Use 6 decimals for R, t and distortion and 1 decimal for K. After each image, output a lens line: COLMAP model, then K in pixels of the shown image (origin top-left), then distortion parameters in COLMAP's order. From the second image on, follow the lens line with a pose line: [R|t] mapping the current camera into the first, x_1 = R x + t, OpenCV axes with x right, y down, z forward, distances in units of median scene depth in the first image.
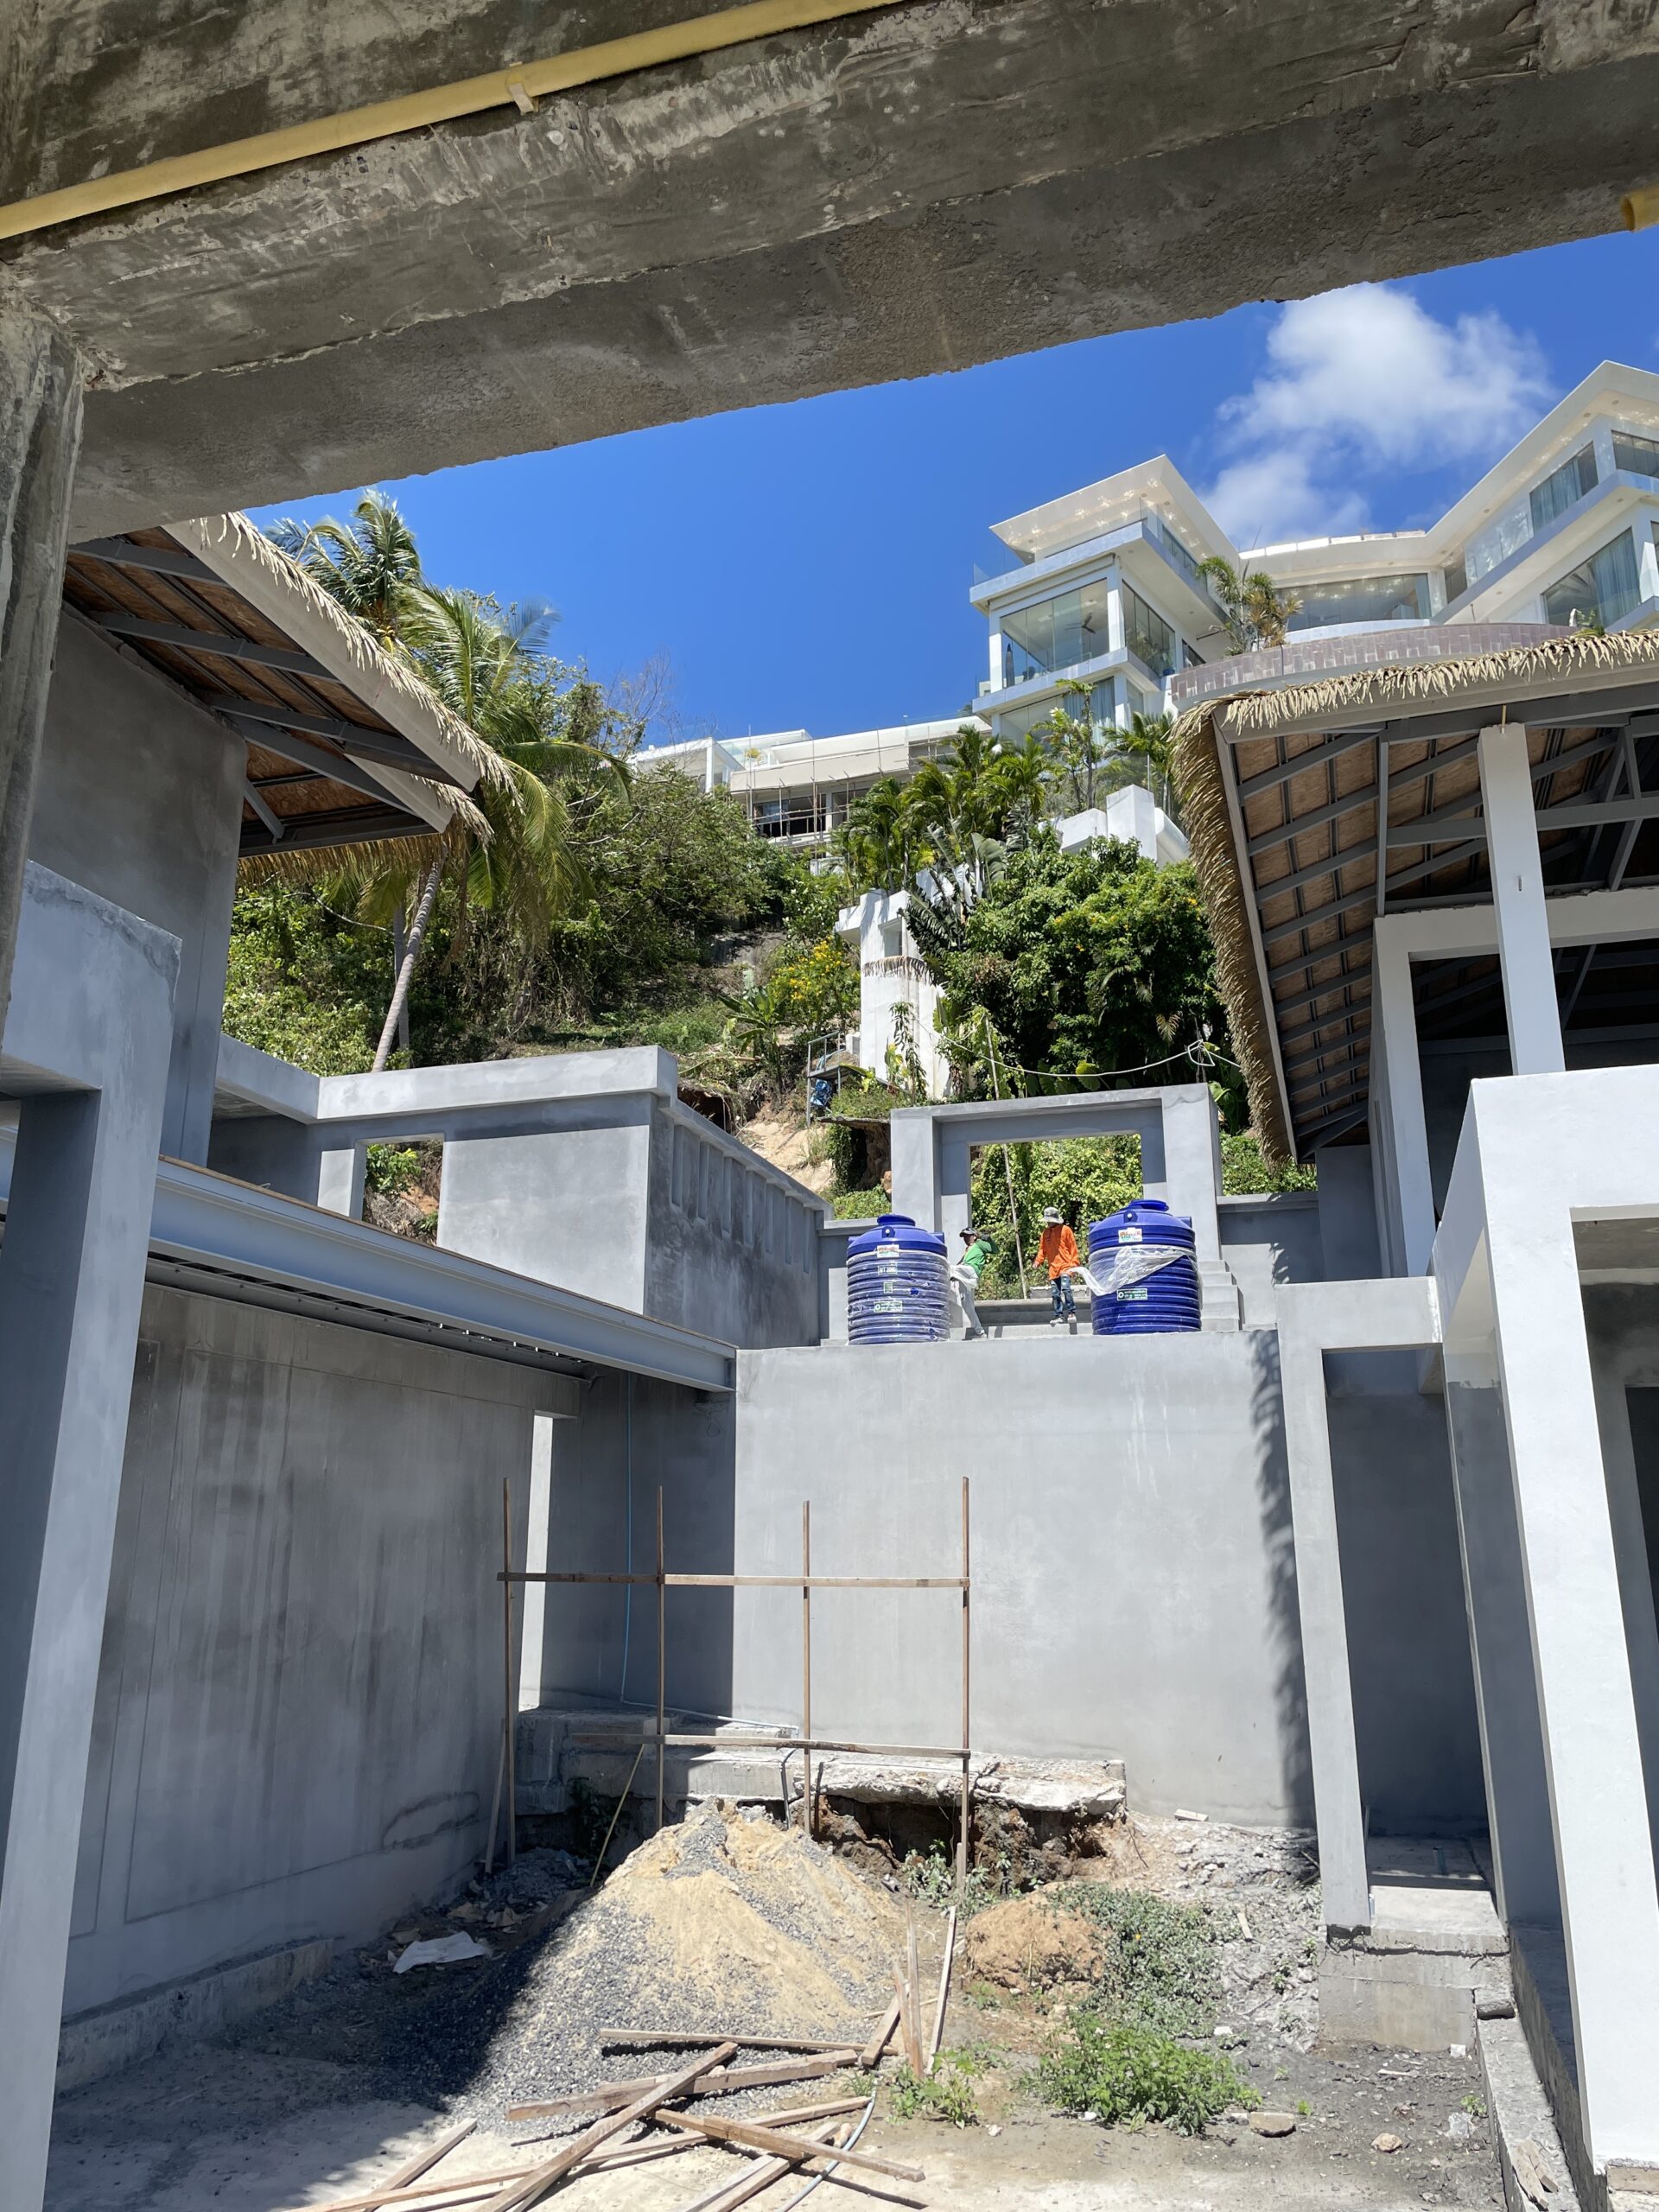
lens RADIAL K [[1671.9, 0, 850.5], [0, 1671.9, 1099.1], [0, 0, 1]] dist [0.105731, -0.139704]
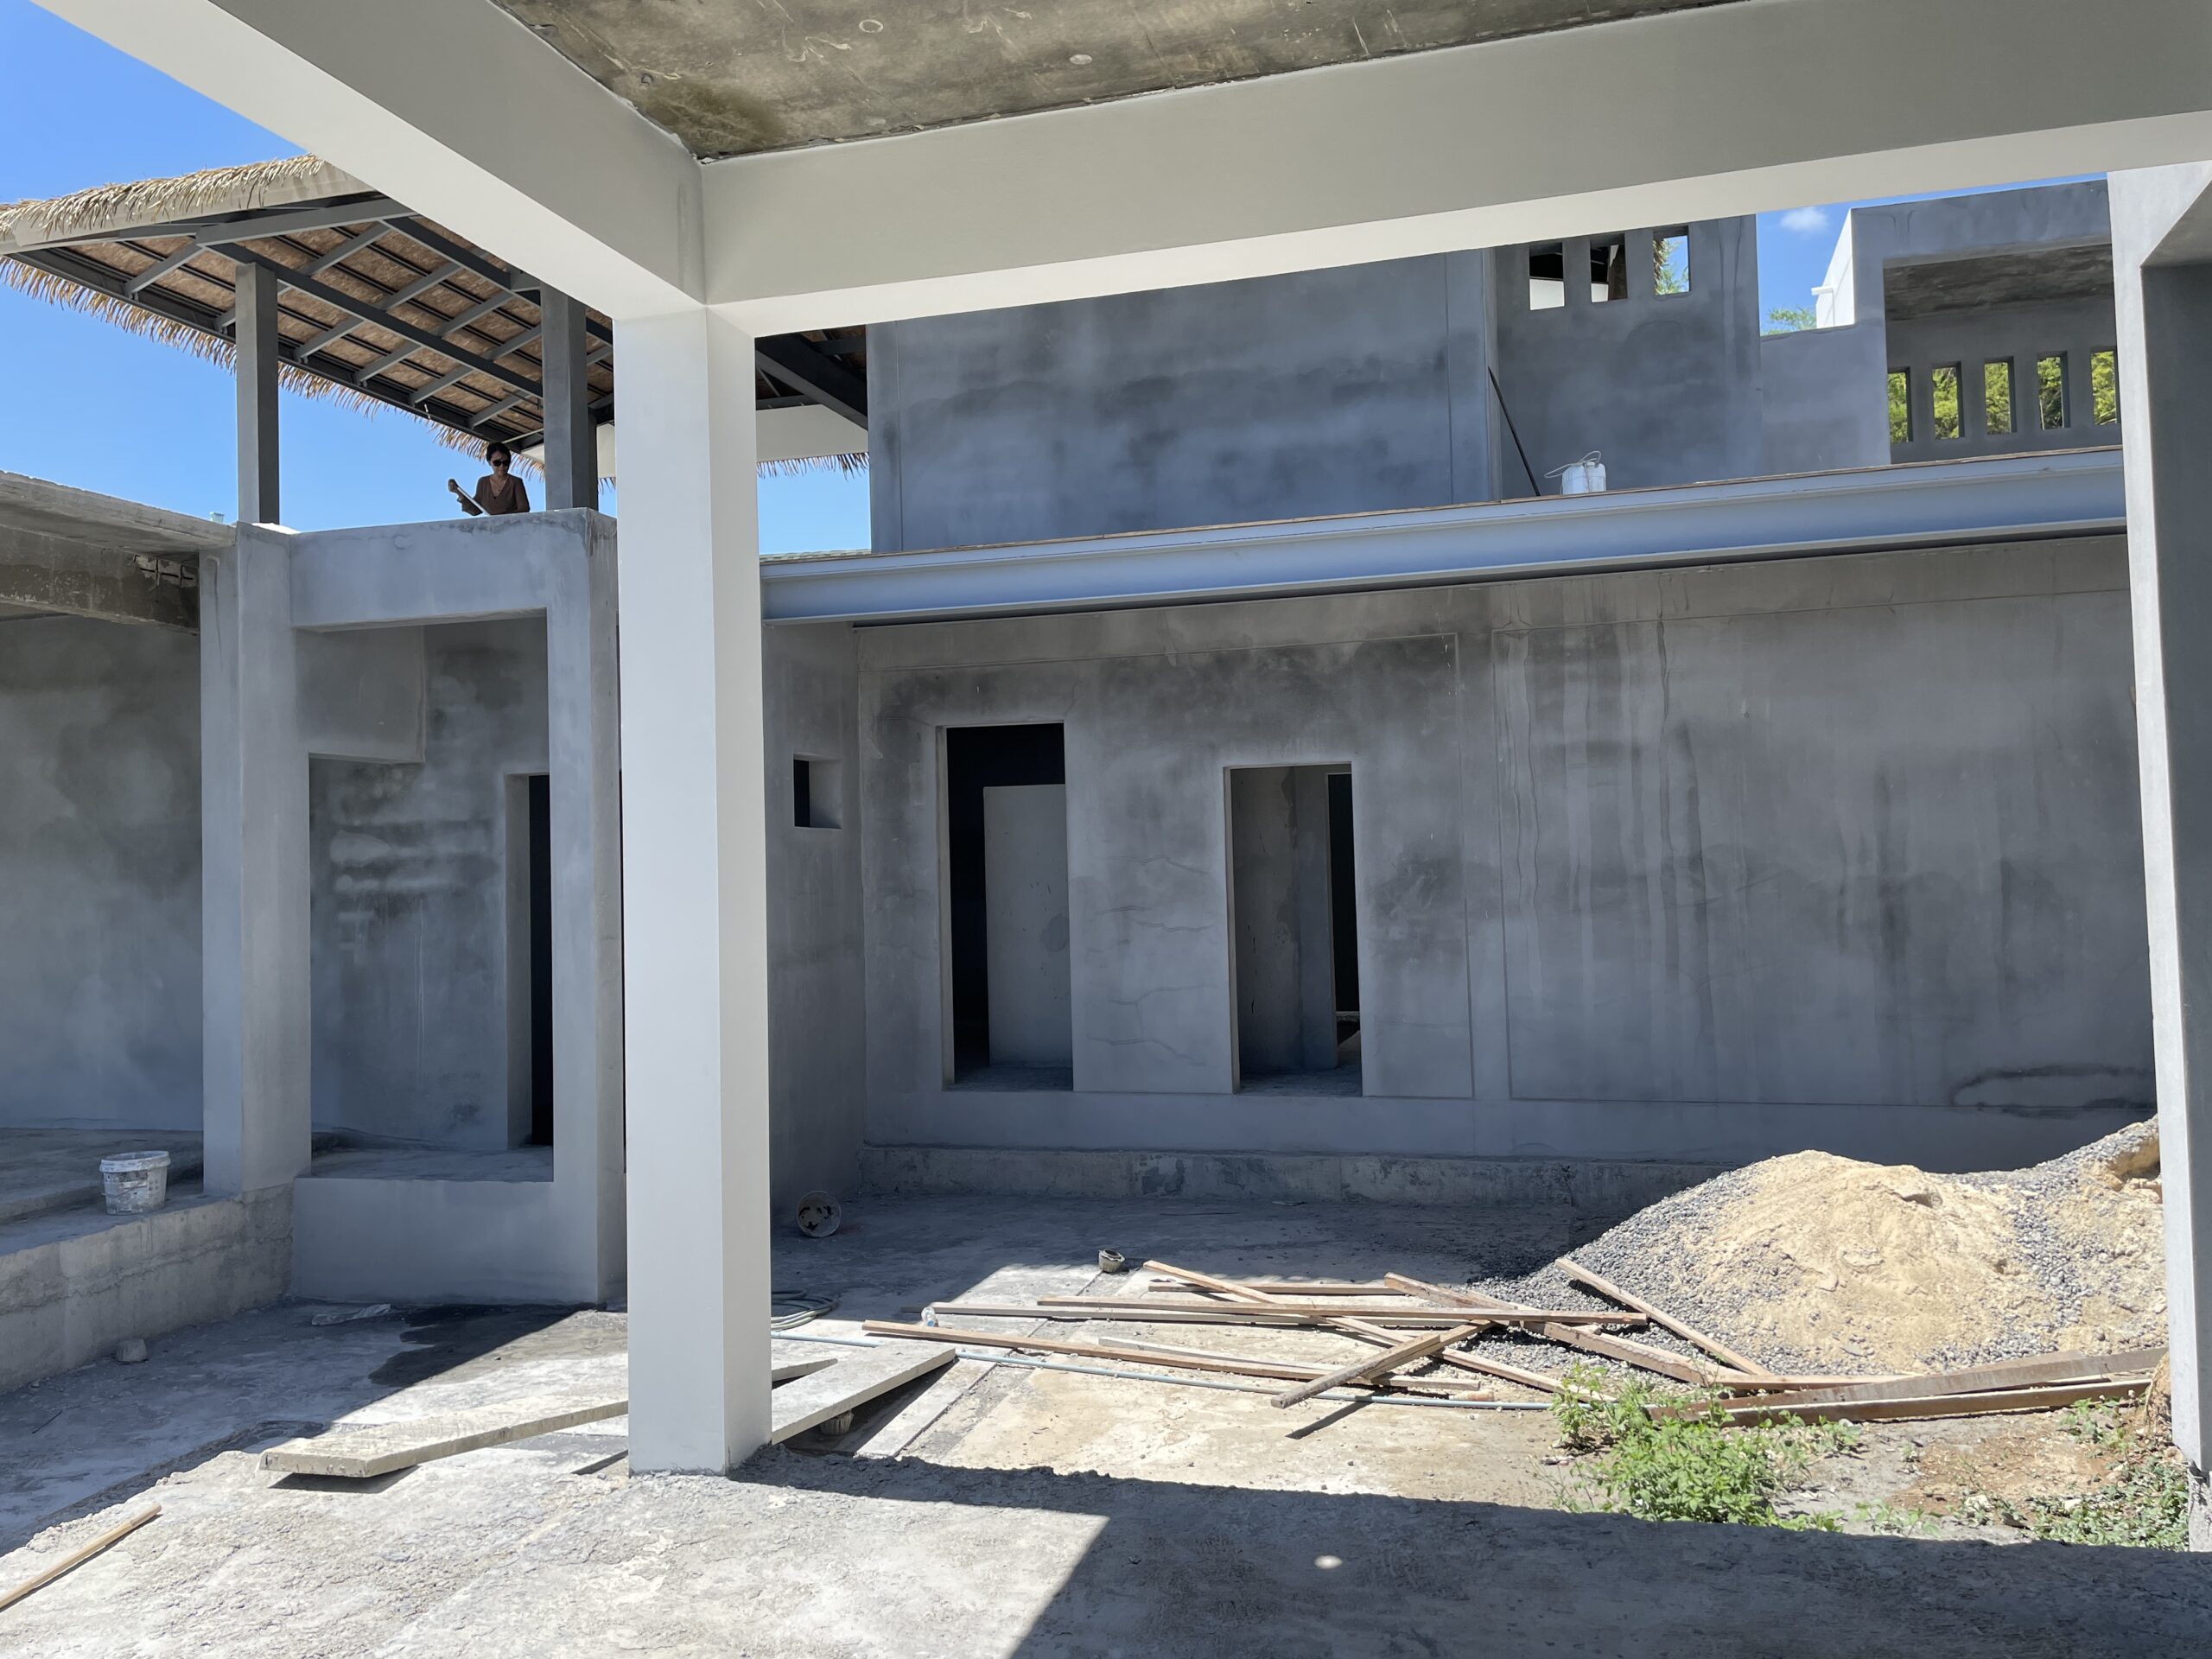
lens RADIAL K [[1675.0, 0, 1106.2], [0, 1675.0, 814.4], [0, 0, 1]] dist [0.093582, -0.122443]
pose [[0.008464, -0.033646, -0.999398, 0.672248], [0.290635, 0.956372, -0.029736, 0.207494], [0.956797, -0.290208, 0.017874, 0.655134]]
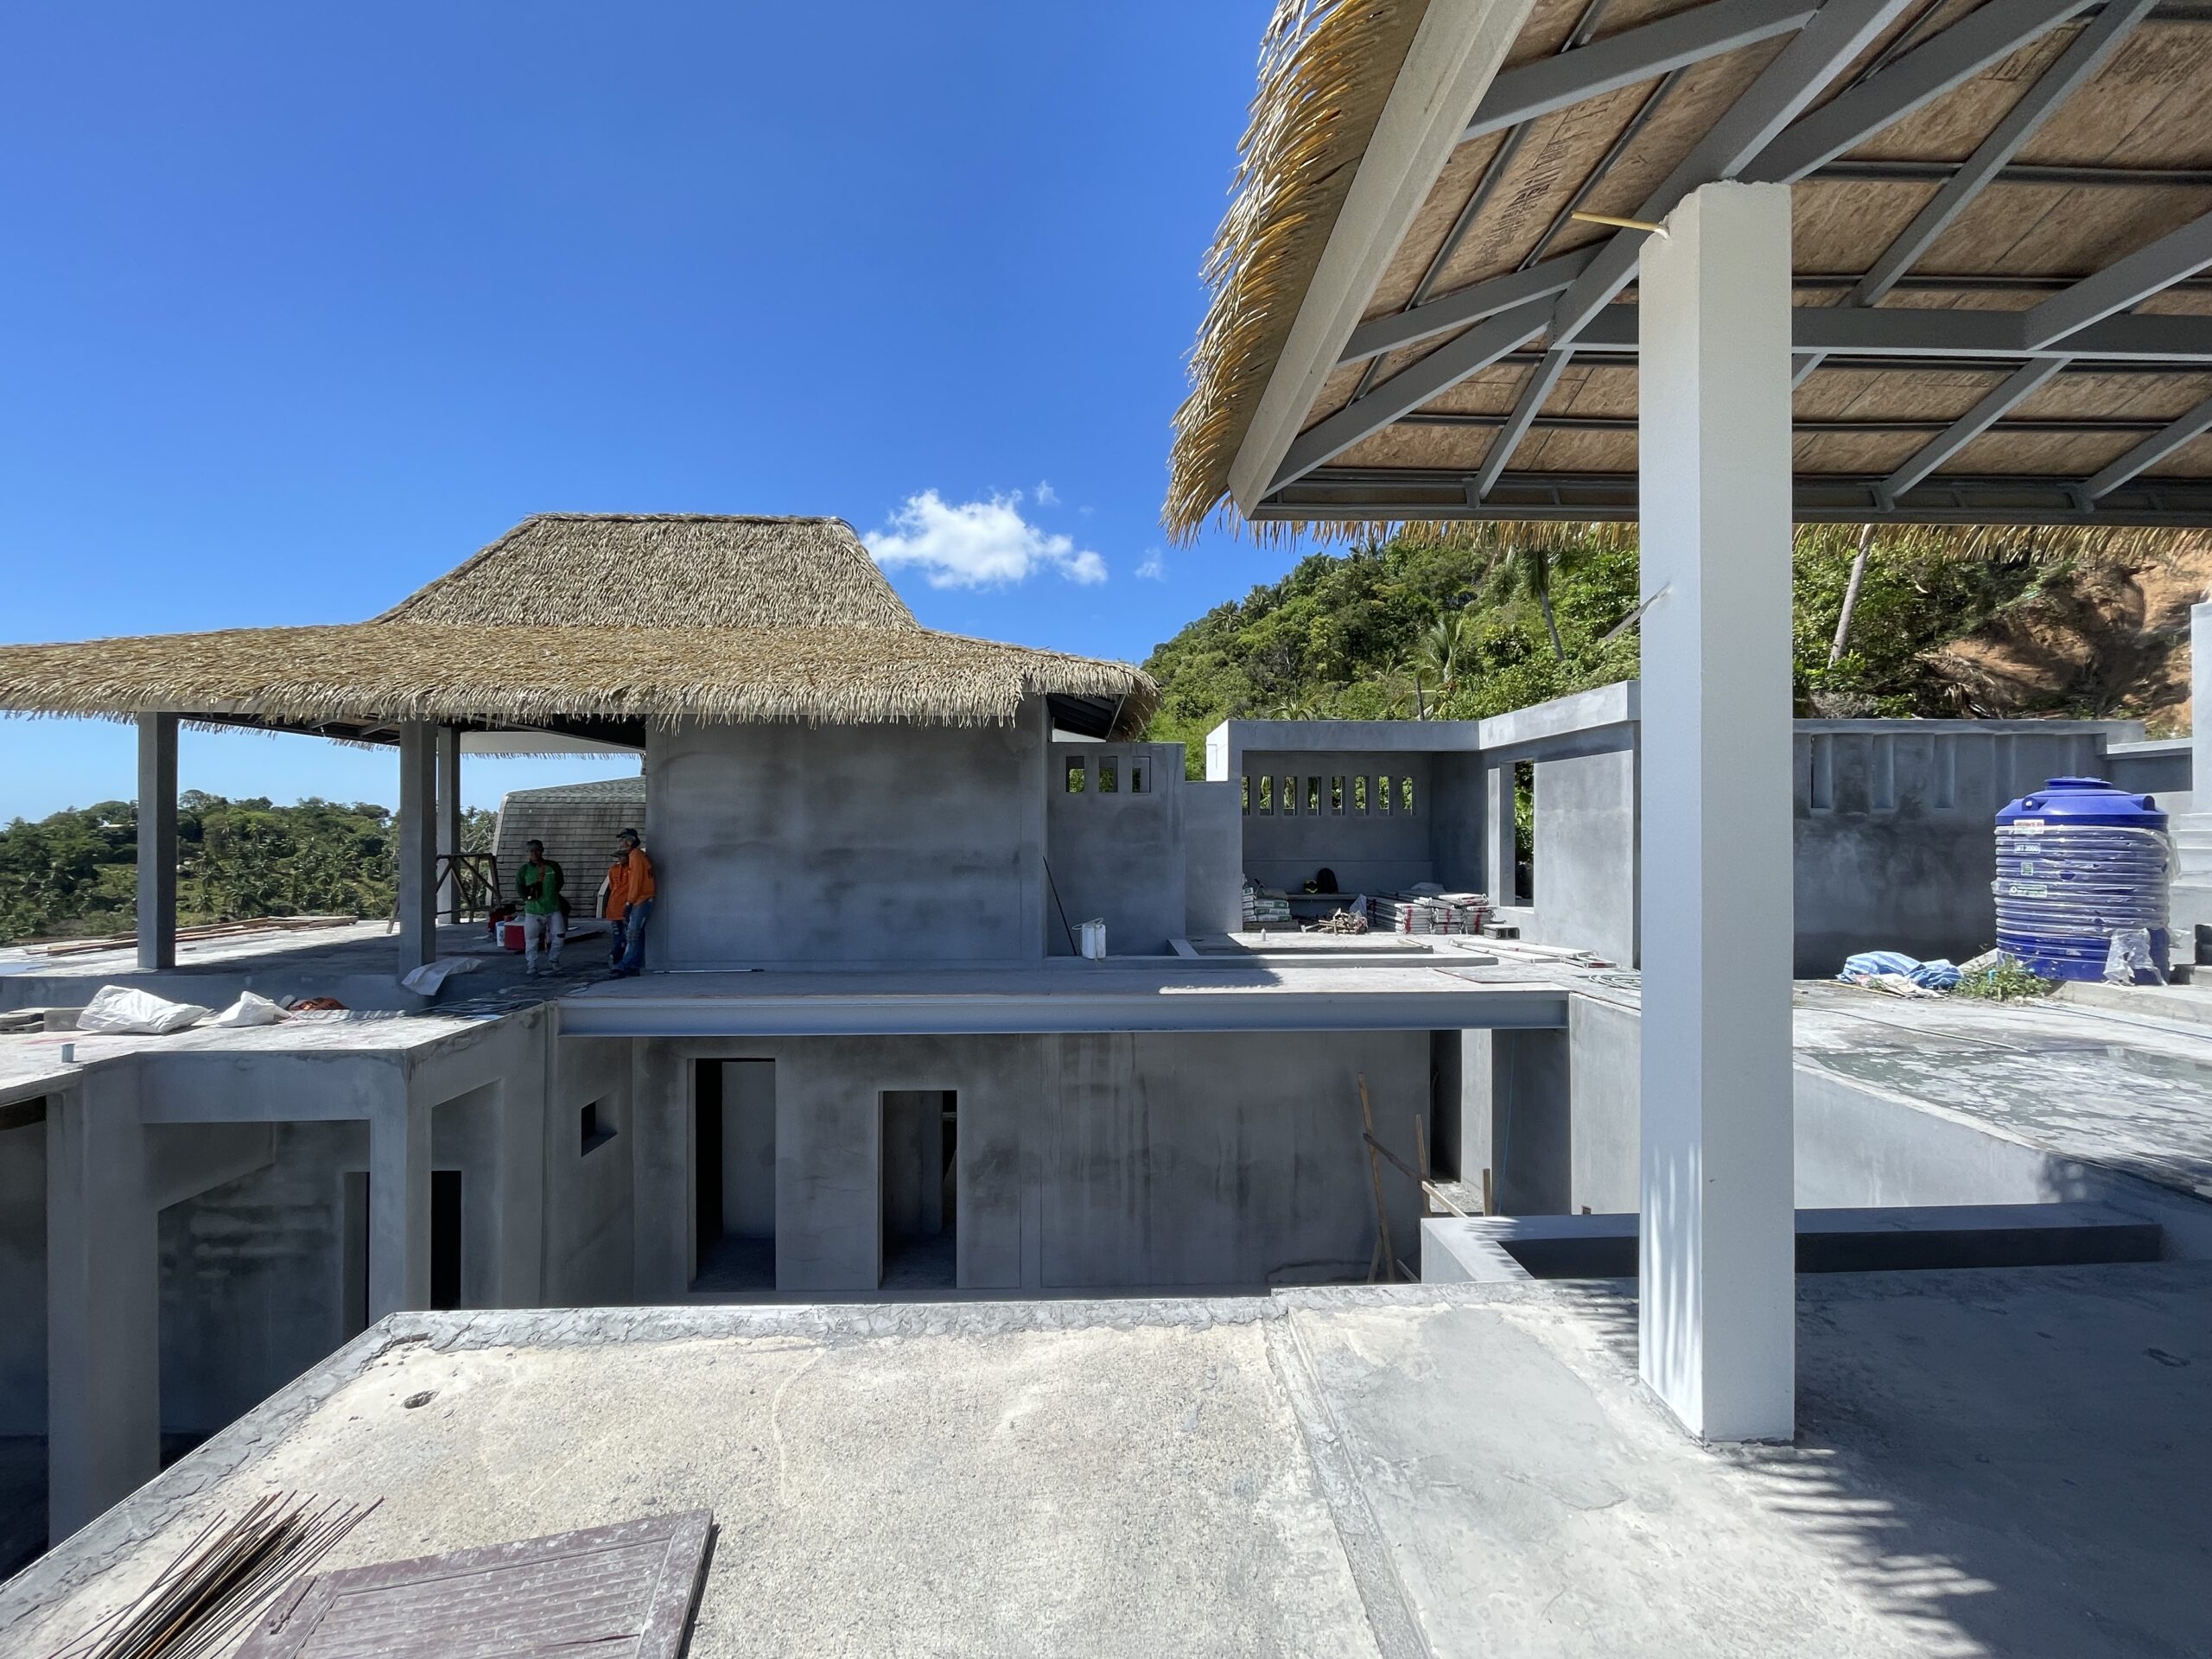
lens RADIAL K [[897.1, 0, 1108.3], [0, 897.1, 824.6], [0, 0, 1]] dist [-0.002991, -0.000289]
pose [[0.319265, 0.001193, -0.947665, 0.565980], [0.248542, 0.964889, 0.084947, -0.125726], [0.914493, -0.262655, 0.307759, 0.760843]]
